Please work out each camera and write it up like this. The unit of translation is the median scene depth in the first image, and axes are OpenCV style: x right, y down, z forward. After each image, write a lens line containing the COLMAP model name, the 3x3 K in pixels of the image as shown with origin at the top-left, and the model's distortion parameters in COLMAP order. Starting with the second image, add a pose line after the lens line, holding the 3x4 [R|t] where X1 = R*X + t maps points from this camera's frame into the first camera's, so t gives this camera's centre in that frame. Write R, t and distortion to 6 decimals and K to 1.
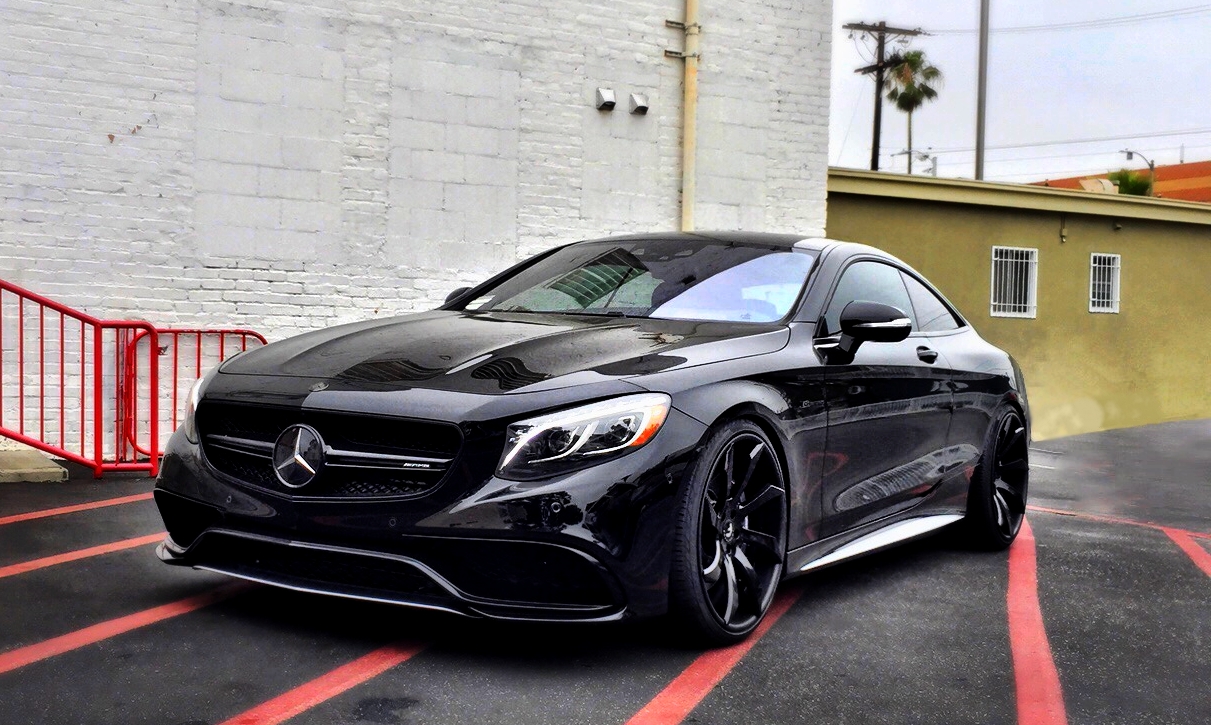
lens RADIAL K [[1454.3, 0, 578.5], [0, 1454.3, 364.1], [0, 0, 1]] dist [0.037649, 0.061641]
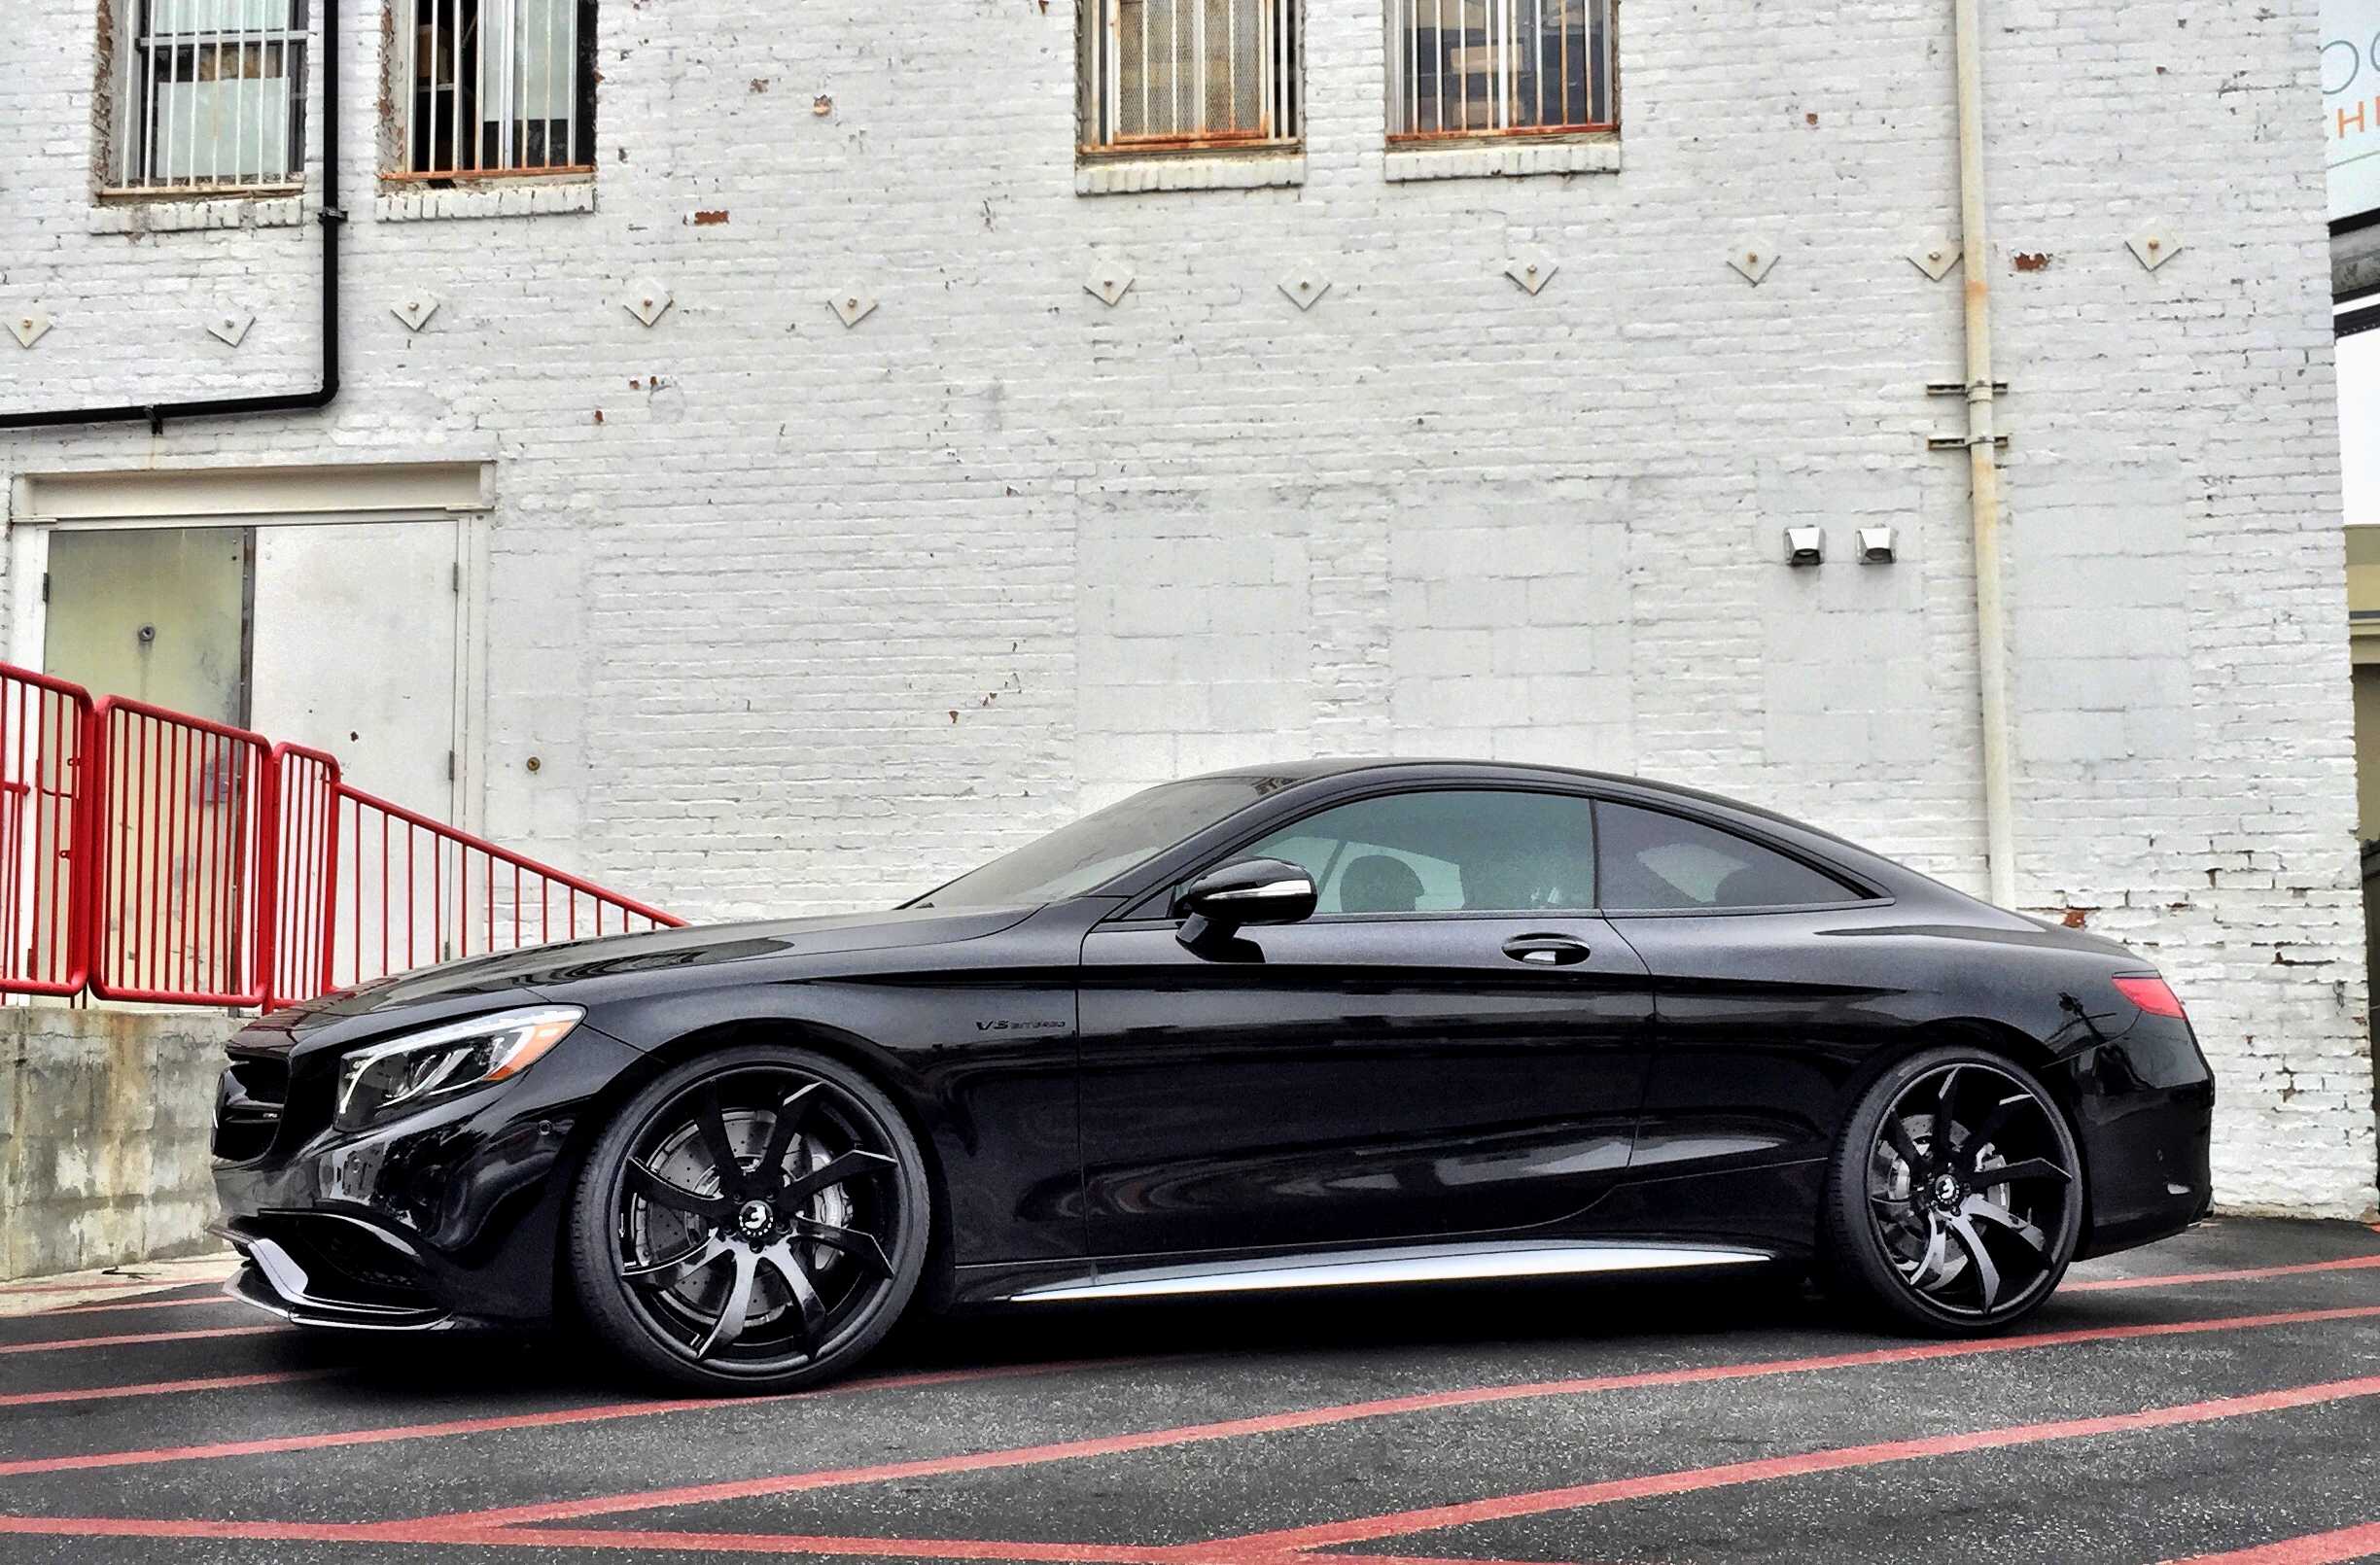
lens RADIAL K [[2679.1, 0, 1190.0], [0, 2679.1, 782.5], [0, 0, 1]] dist [0.075369, -0.026860]
pose [[0.820680, -0.093609, -0.563668, 0.422259], [0.022873, 0.991080, -0.131287, 0.036923], [0.570930, 0.094852, 0.815501, 0.052140]]
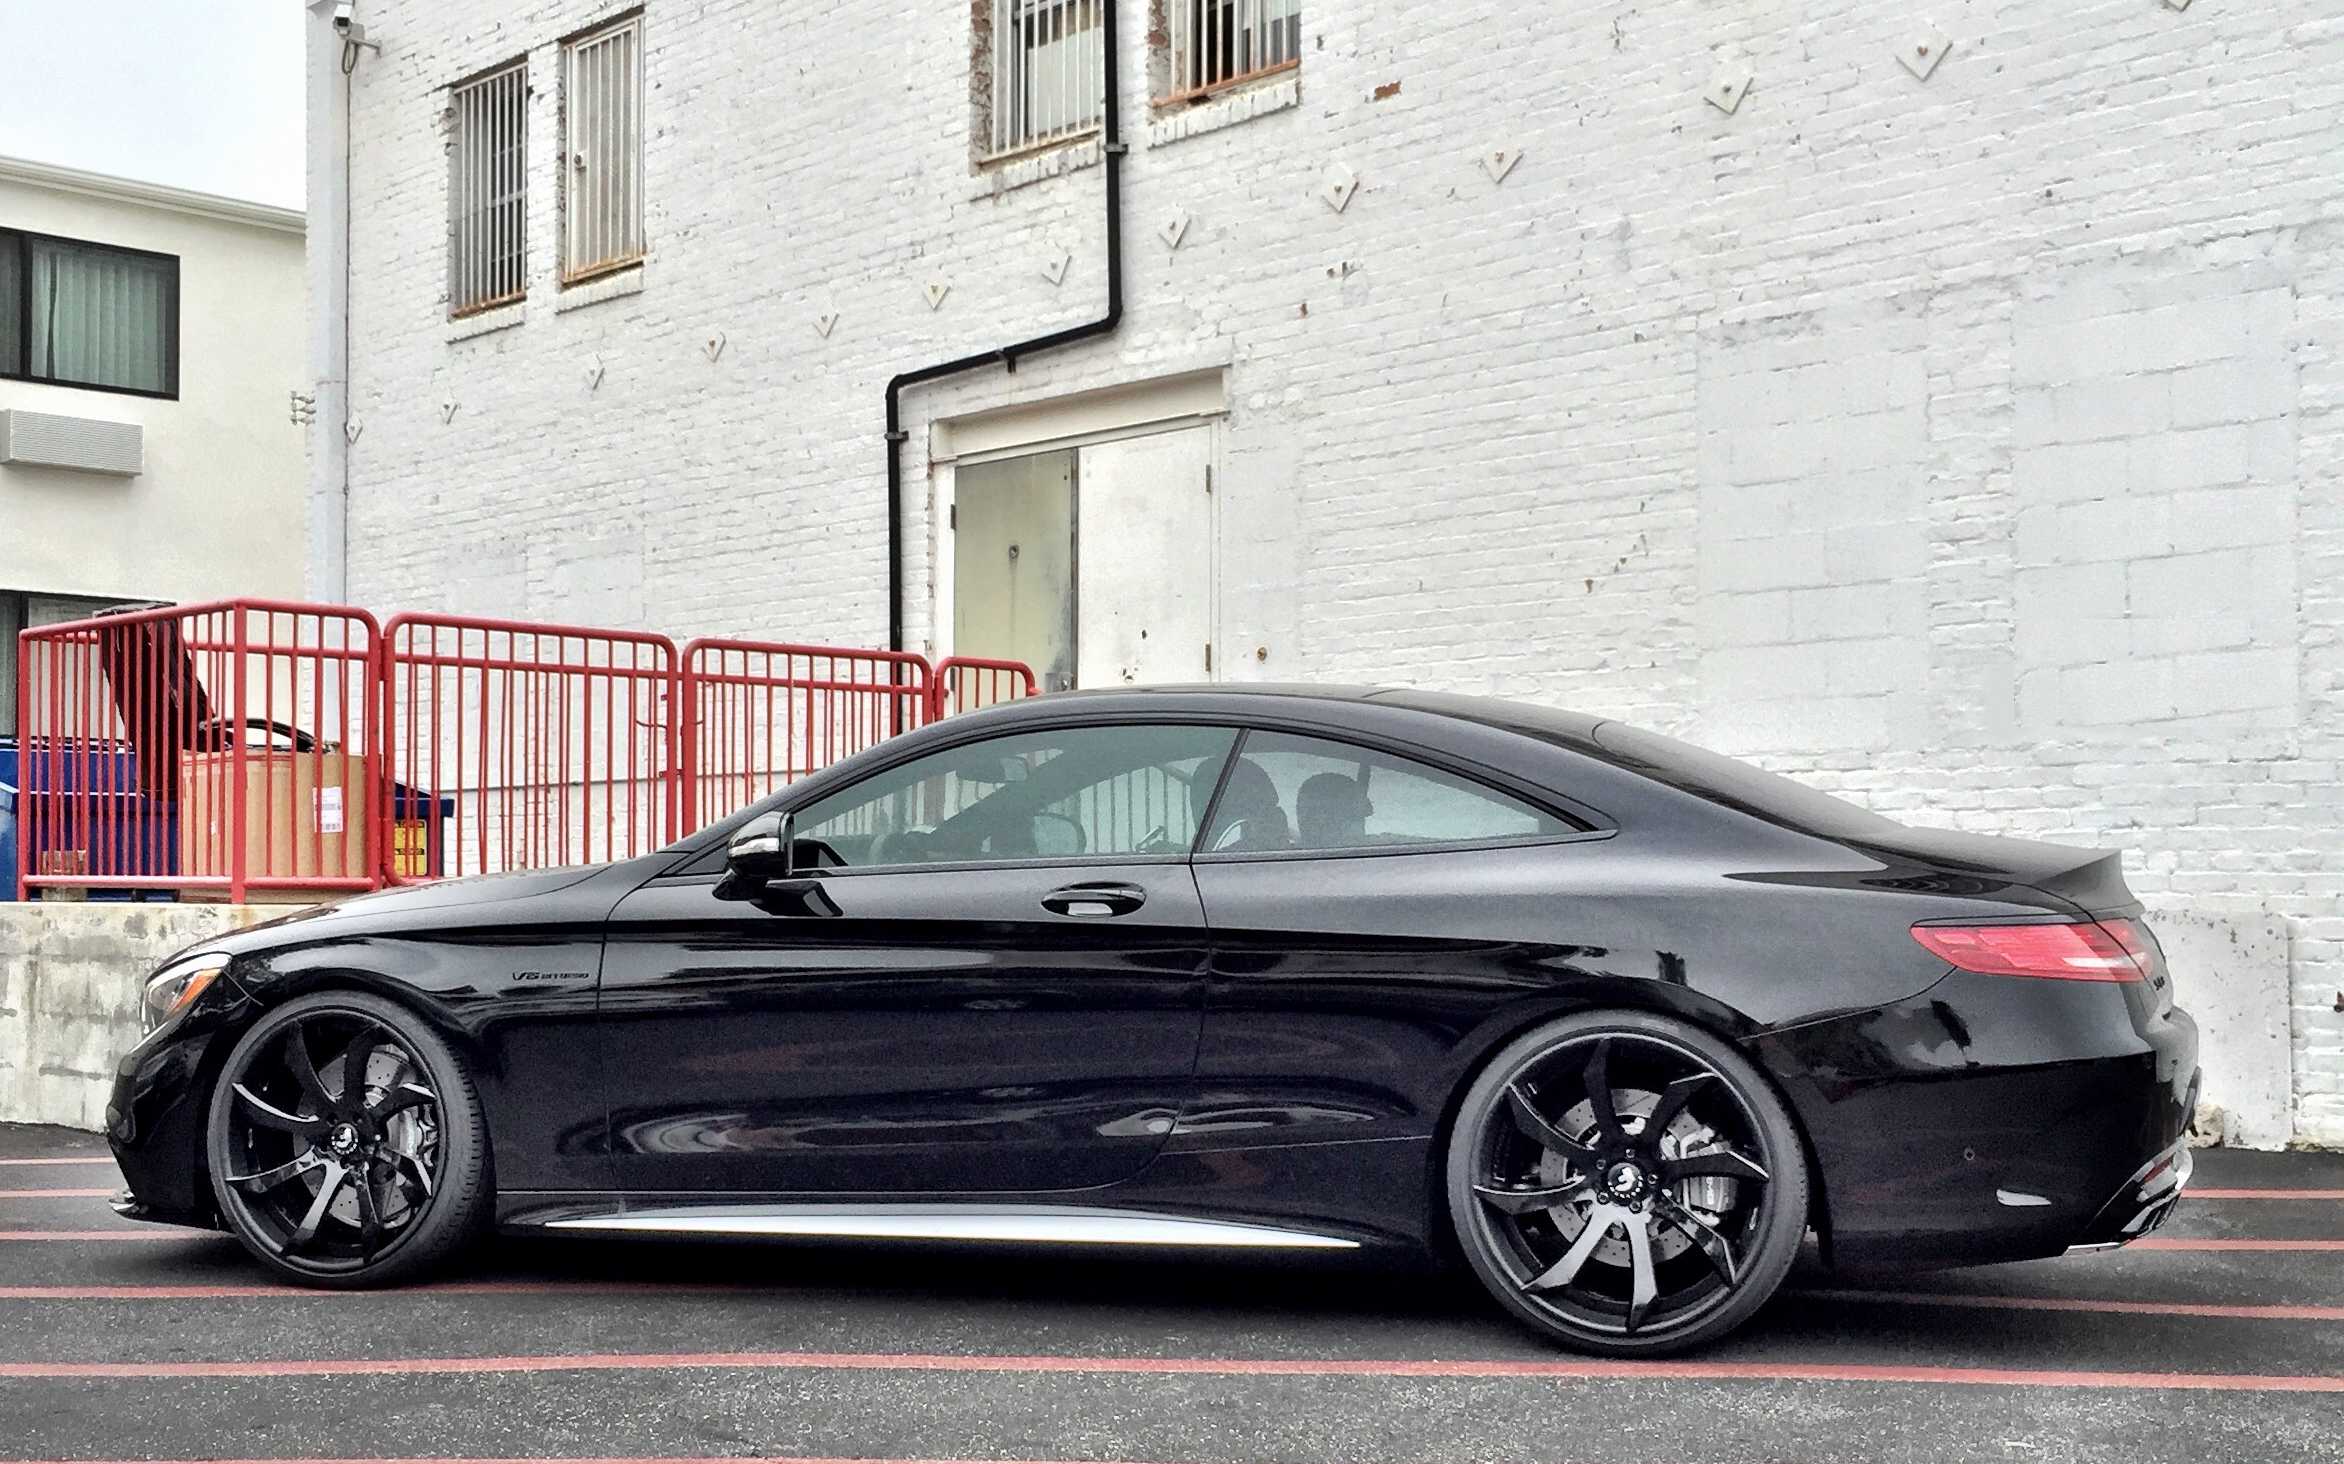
lens RADIAL K [[2790.9, 0, 1162.5], [0, 2790.9, 768.8], [0, 0, 1]] dist [0.105827, -0.073438]
pose [[0.260618, -0.065331, -0.963229, 0.729532], [-0.003725, 0.997632, -0.068672, 0.008955], [0.965435, 0.021485, 0.259757, 0.461121]]
